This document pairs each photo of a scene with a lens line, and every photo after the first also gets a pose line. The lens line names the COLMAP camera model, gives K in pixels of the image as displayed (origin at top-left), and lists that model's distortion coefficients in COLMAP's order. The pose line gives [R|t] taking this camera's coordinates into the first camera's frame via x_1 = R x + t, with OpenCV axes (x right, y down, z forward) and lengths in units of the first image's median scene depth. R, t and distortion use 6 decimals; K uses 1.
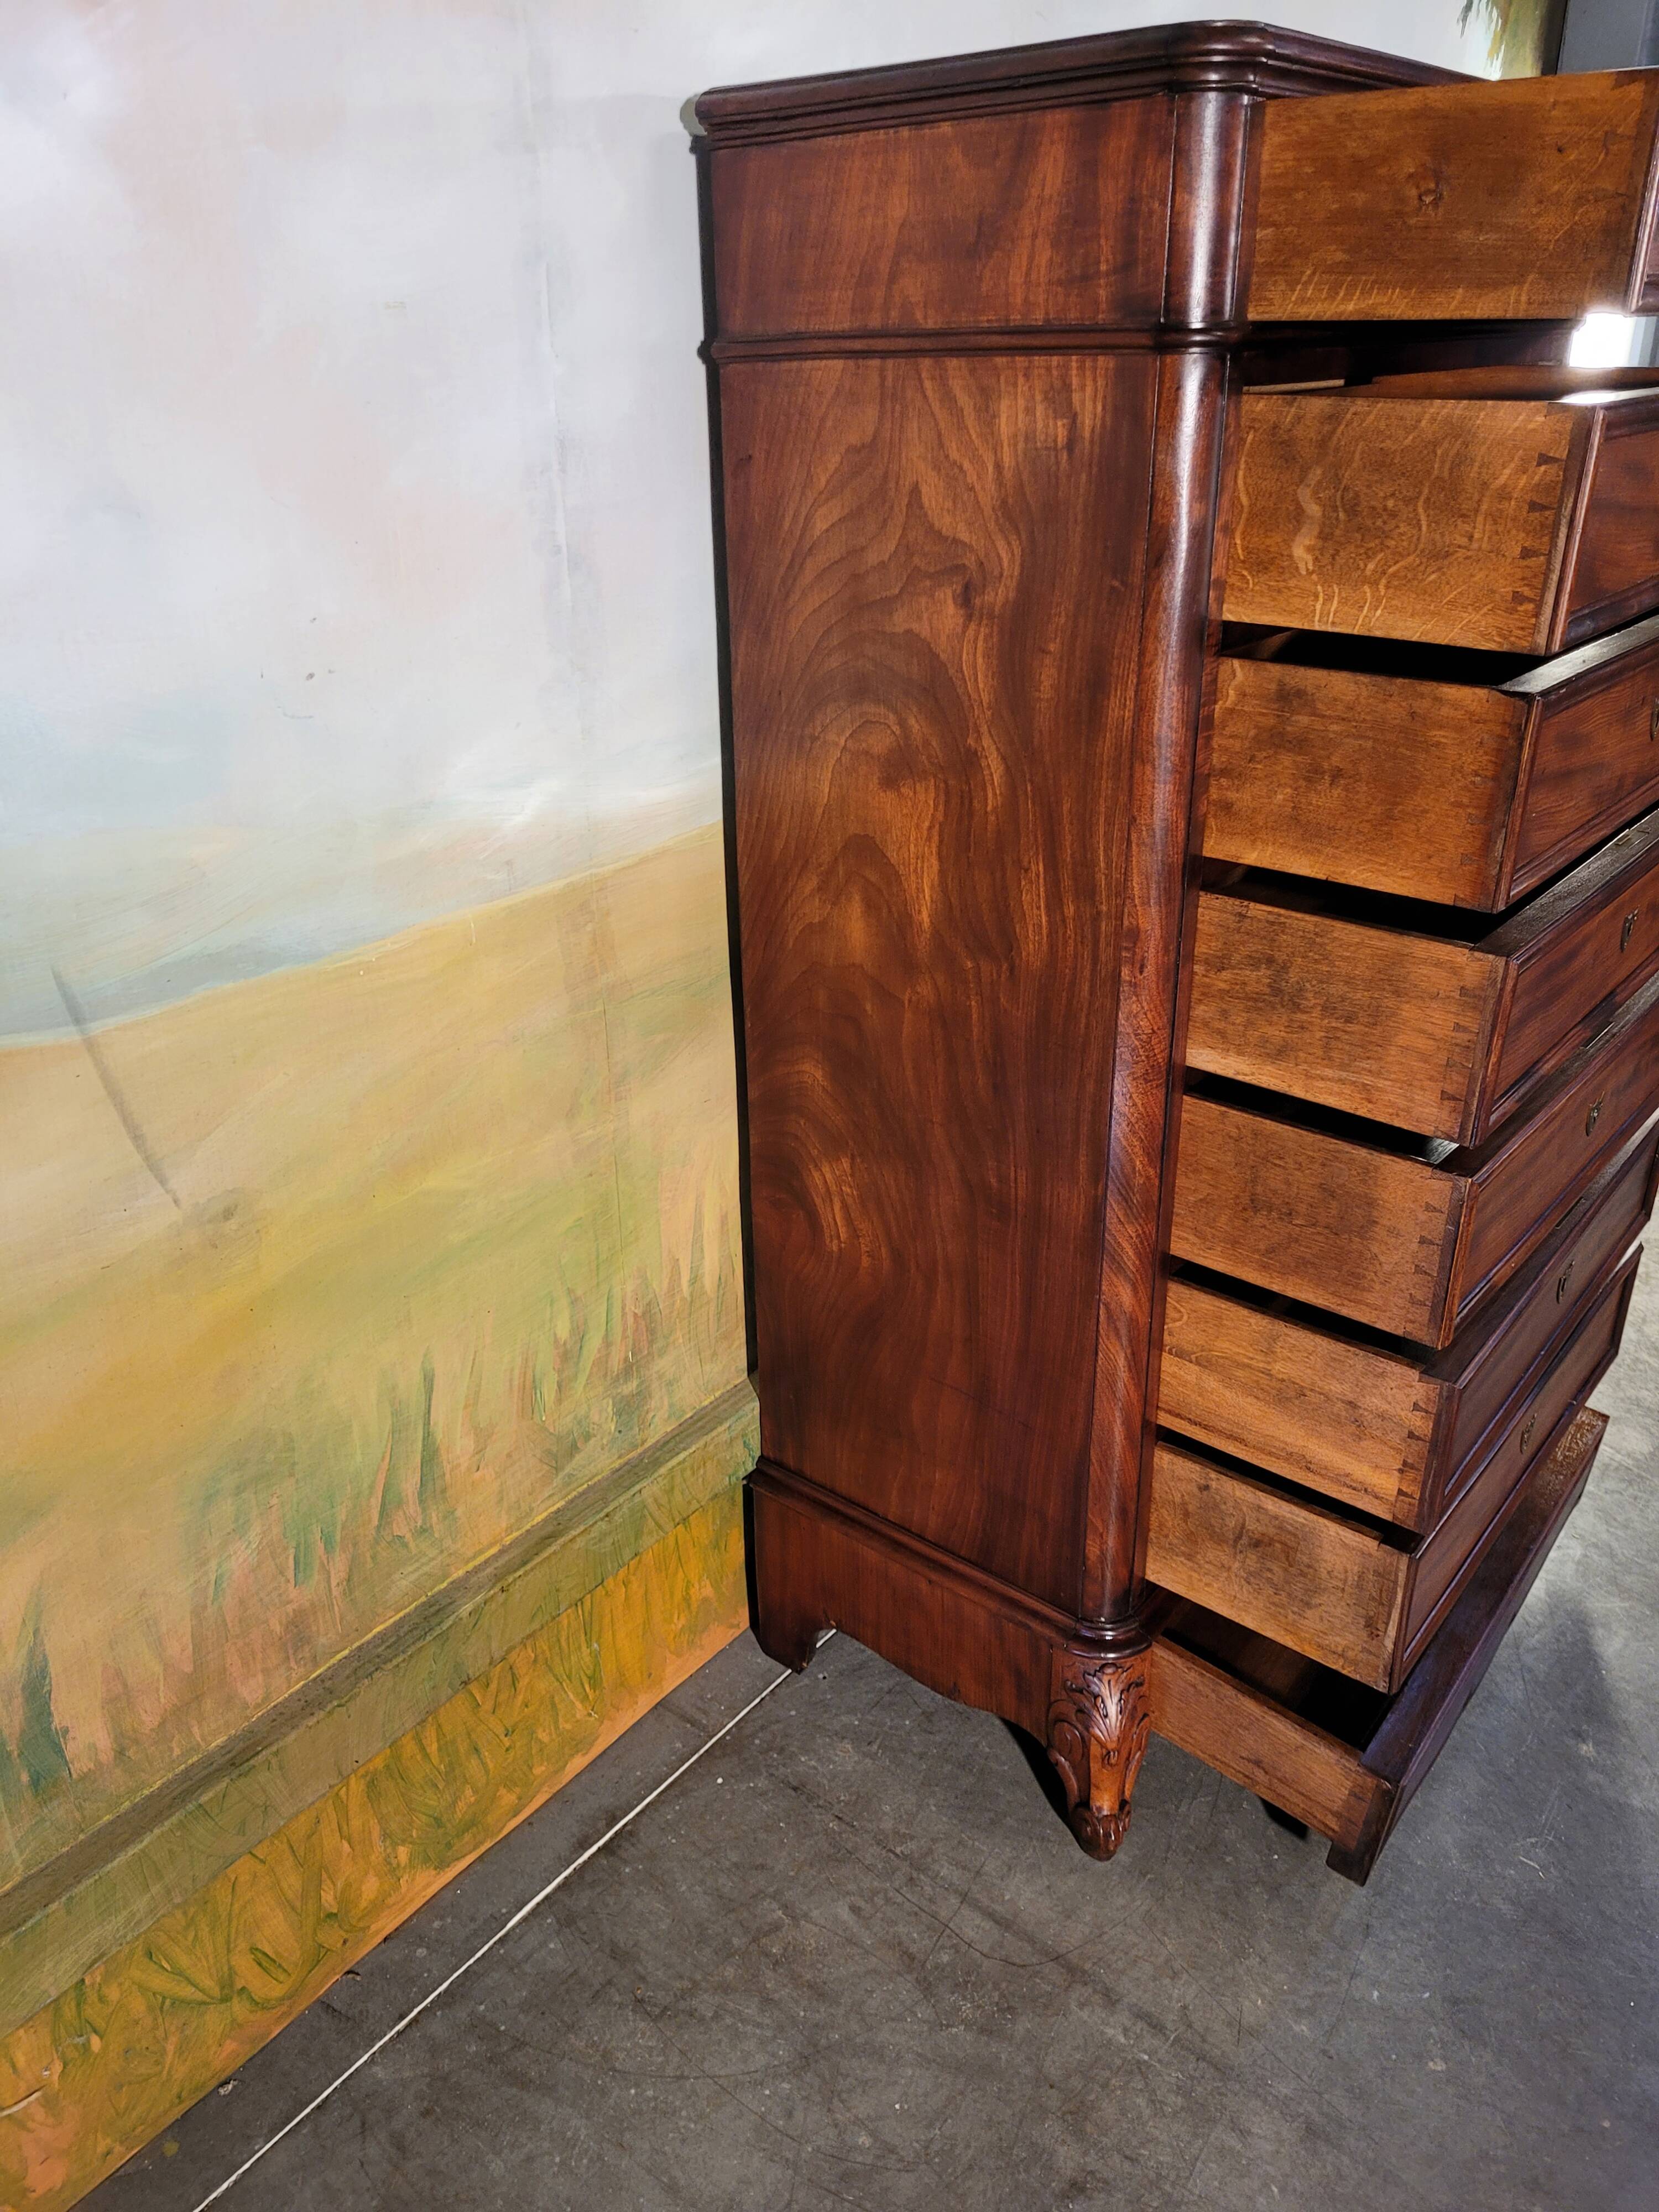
lens RADIAL K [[1673.2, 0, 822.4], [0, 1673.2, 1110.5], [0, 0, 1]] dist [0.052456, -0.041889]
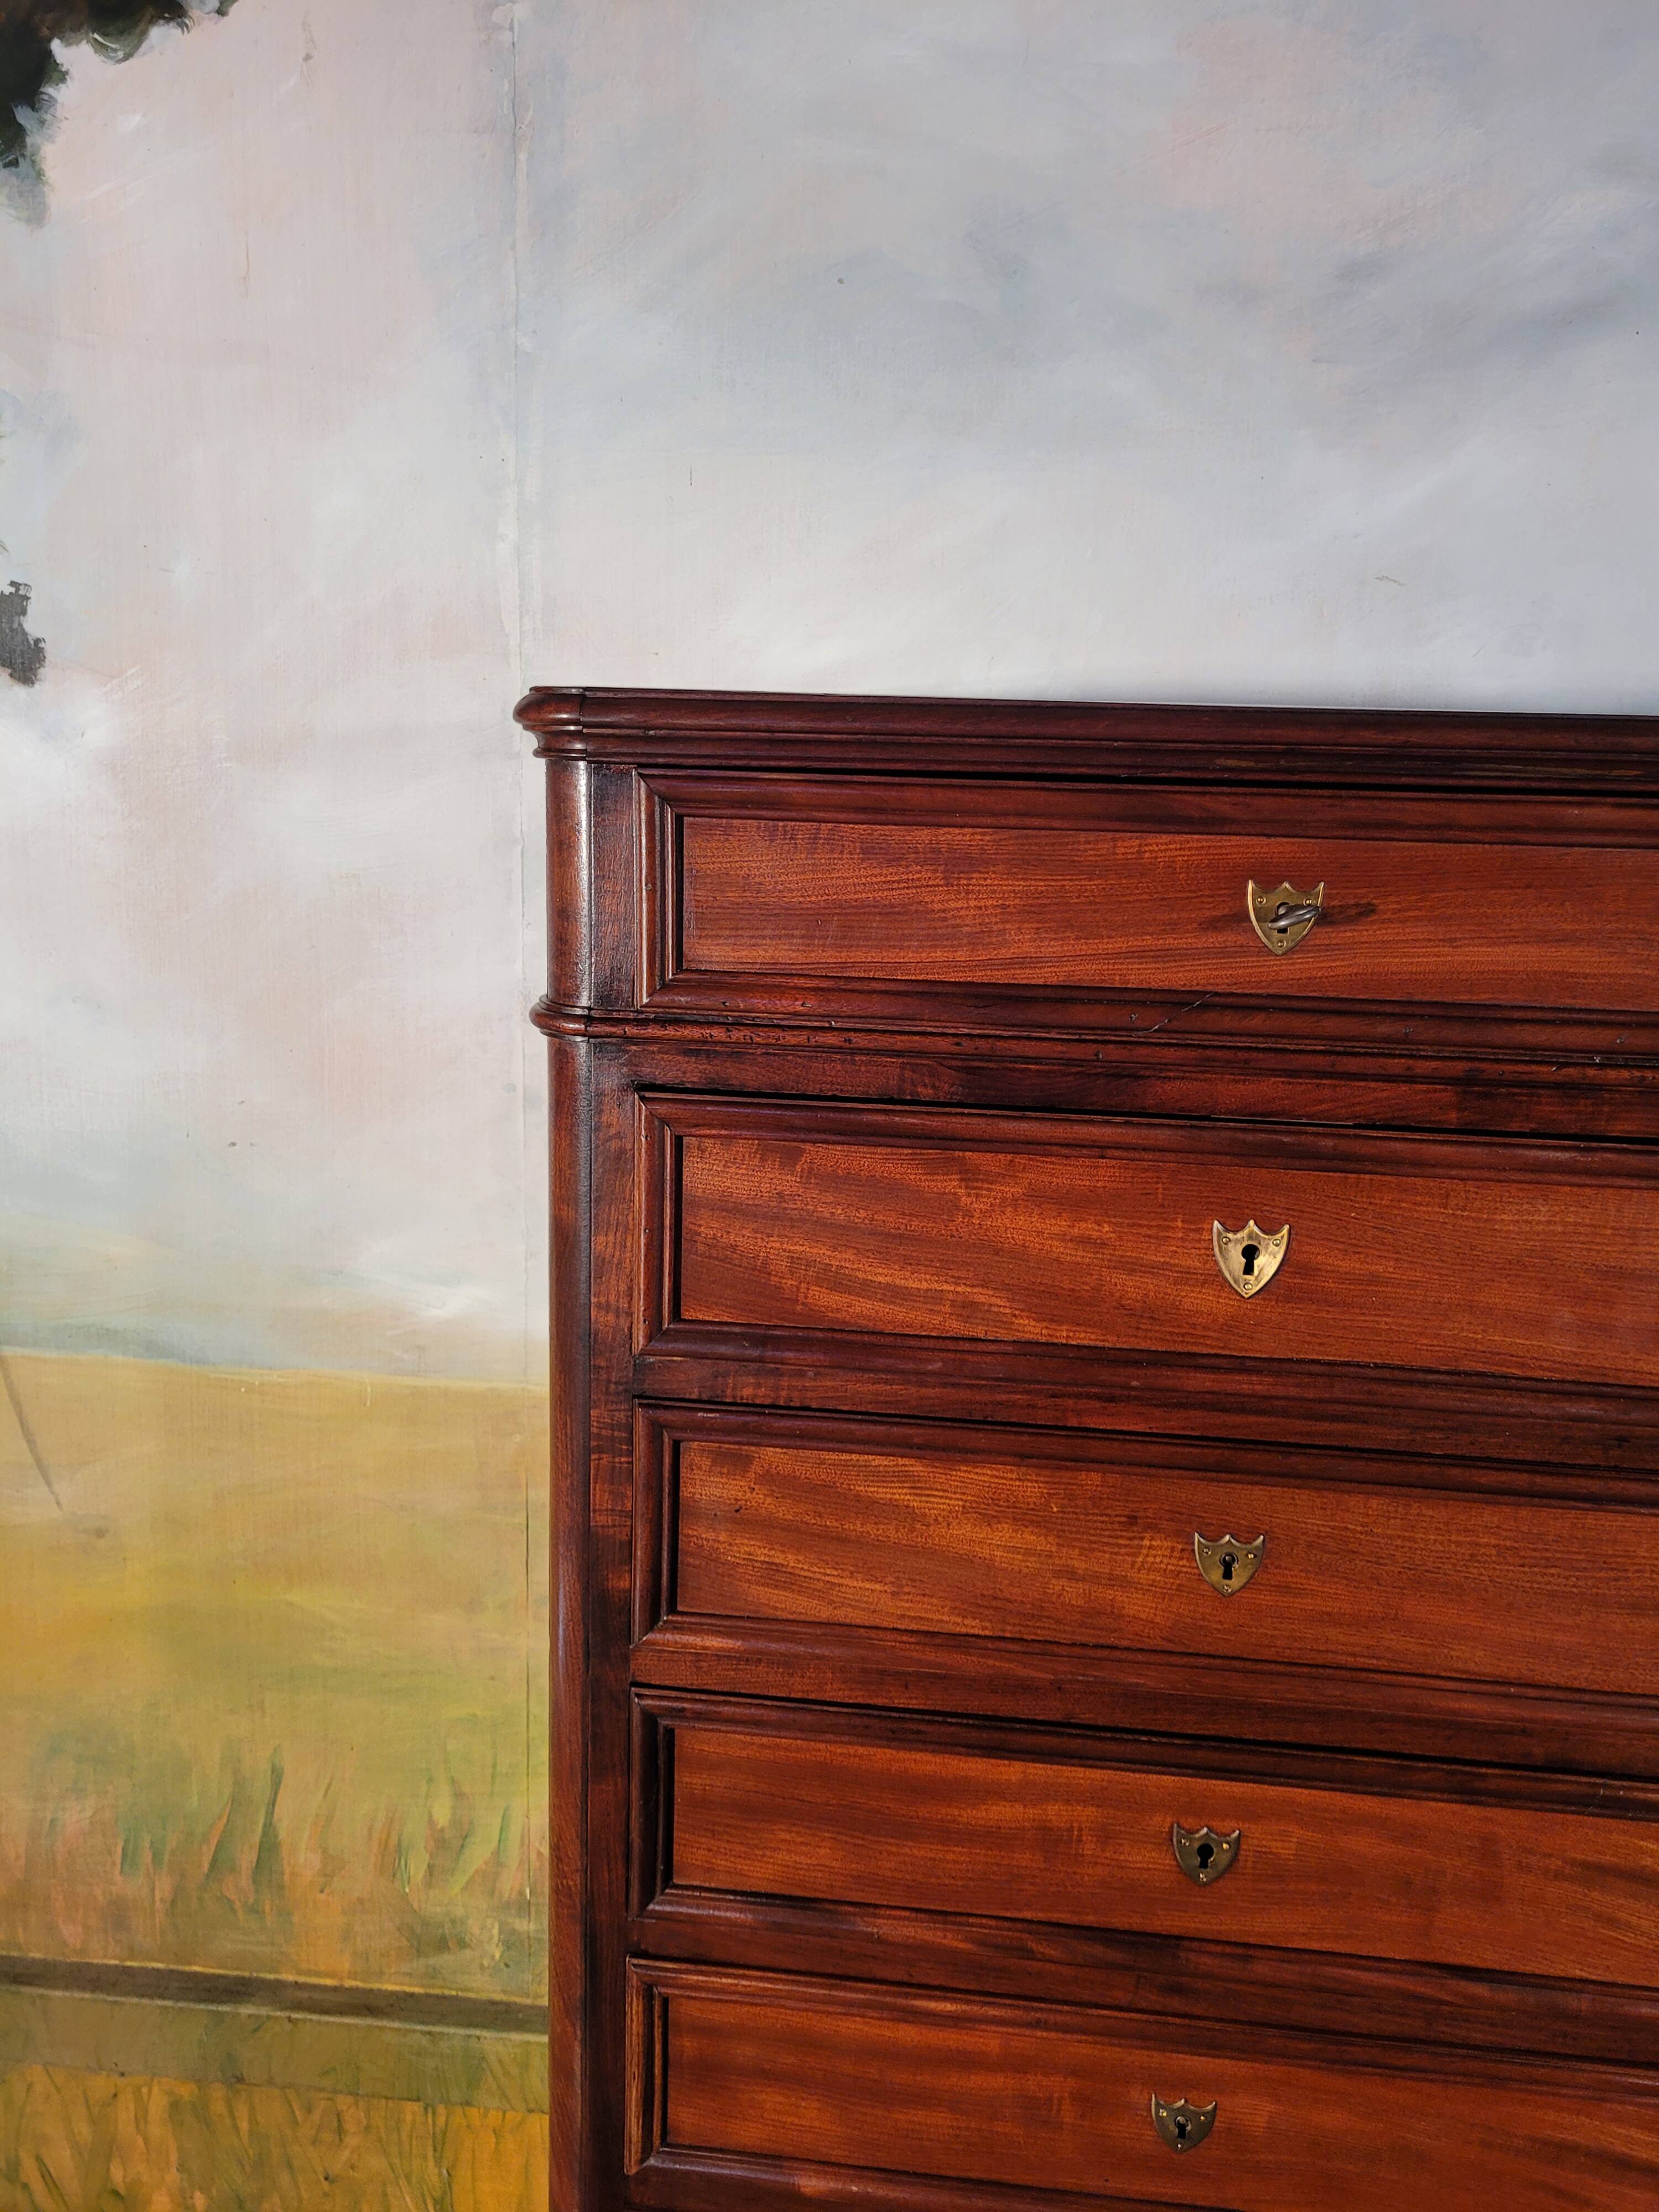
lens RADIAL K [[1673.2, 0, 840.2], [0, 1673.2, 1082.2], [0, 0, 1]] dist [0.052456, -0.041889]
pose [[0.542187, 0.205882, -0.814645, 0.756052], [-0.388086, 0.921271, -0.025462, -0.361973], [0.745267, 0.329958, 0.579401, 0.500809]]
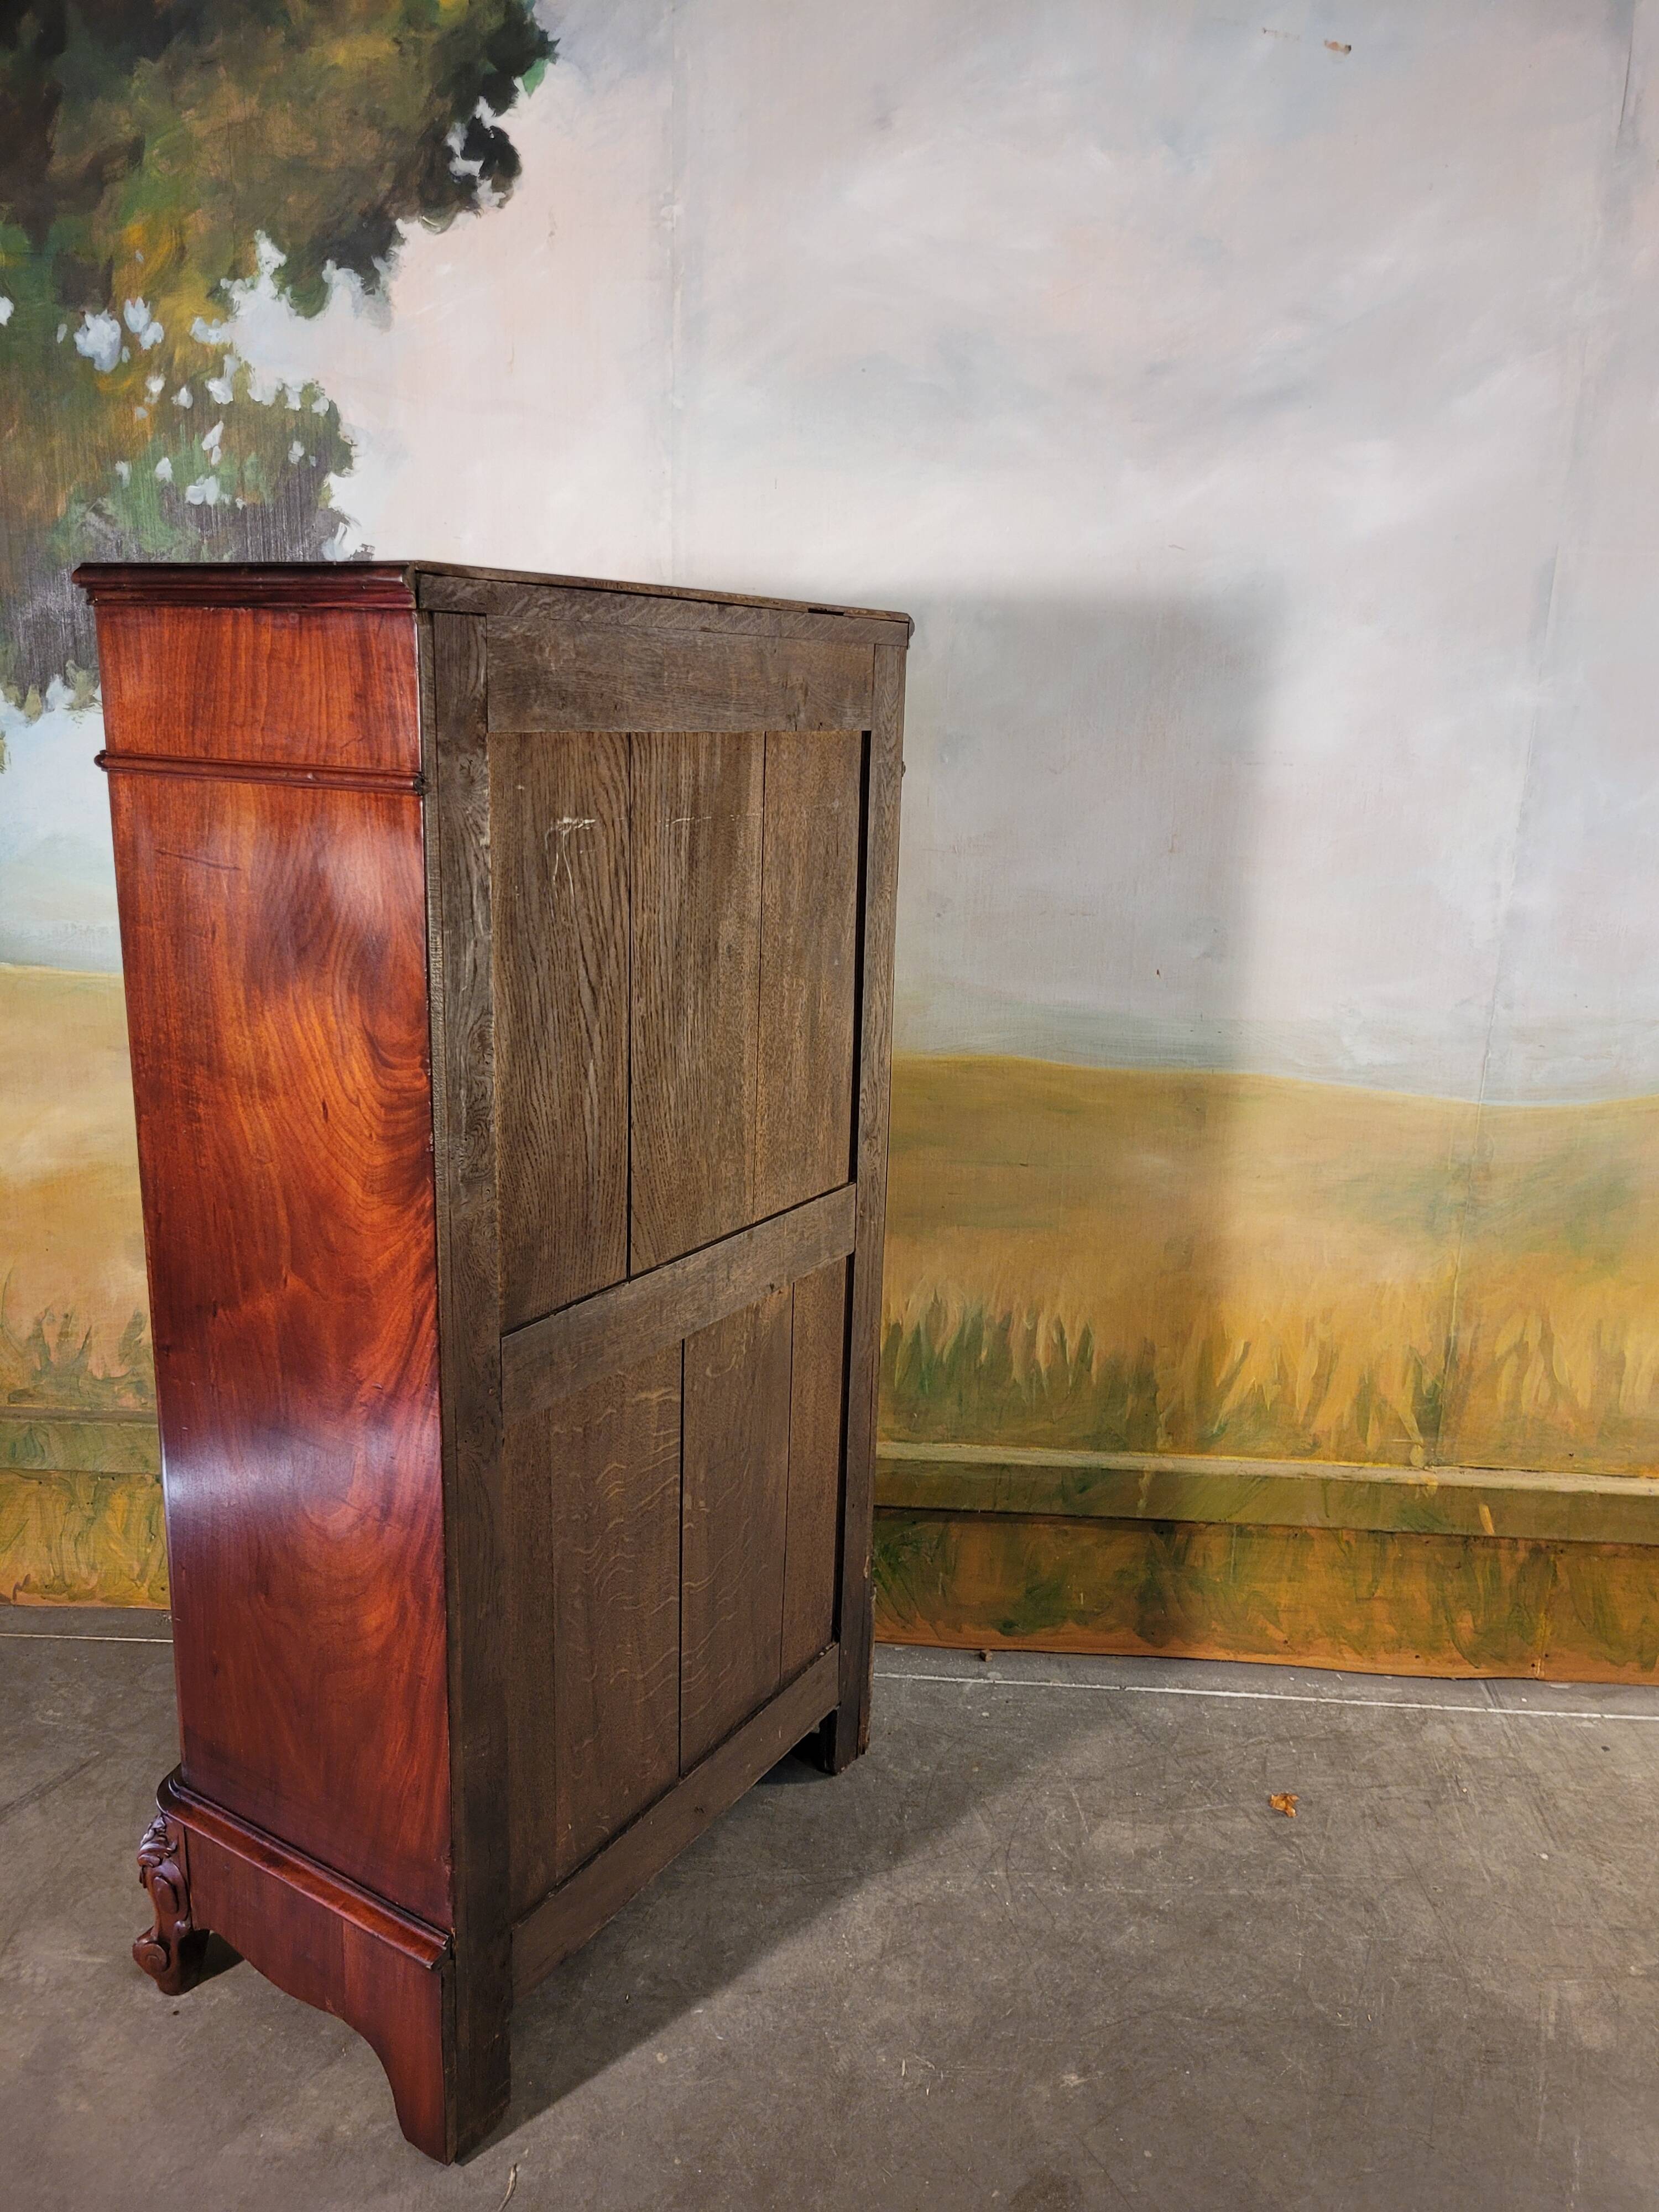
lens RADIAL K [[1673.2, 0, 846.6], [0, 1673.2, 1110.4], [0, 0, 1]] dist [0.052456, -0.041889]
pose [[0.587405, 0.232848, -0.775073, 1.278148], [-0.375595, 0.926763, -0.006233, -0.135391], [0.716857, 0.294775, 0.631841, 0.098982]]
